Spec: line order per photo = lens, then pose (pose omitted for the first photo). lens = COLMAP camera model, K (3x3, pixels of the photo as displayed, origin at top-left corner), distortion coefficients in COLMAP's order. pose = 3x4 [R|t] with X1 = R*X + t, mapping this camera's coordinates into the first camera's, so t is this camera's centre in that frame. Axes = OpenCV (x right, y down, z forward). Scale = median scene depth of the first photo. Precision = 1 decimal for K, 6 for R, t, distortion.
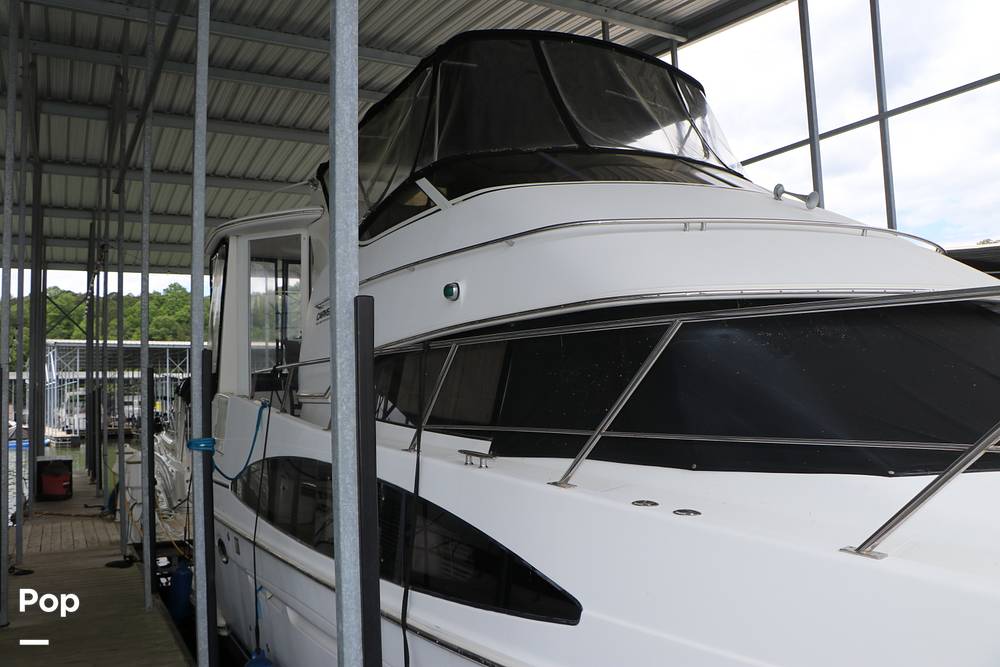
lens RADIAL K [[801.9, 0, 500.0], [0, 801.9, 333.5], [0, 0, 1]] dist [-0.197478, 0.142293]
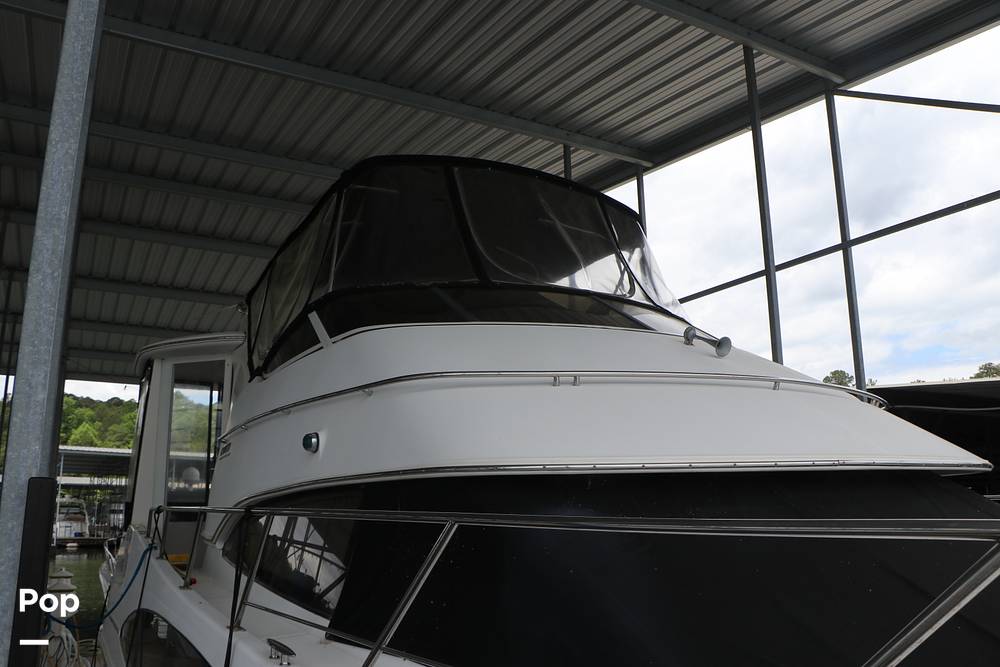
lens RADIAL K [[809.3, 0, 469.4], [0, 809.3, 330.7], [0, 0, 1]] dist [-0.109870, 0.000886]
pose [[0.999034, 0.023875, -0.036892, 0.105283], [-0.029195, 0.988079, -0.151155, -0.032193], [0.032843, 0.152086, 0.987821, 0.070447]]
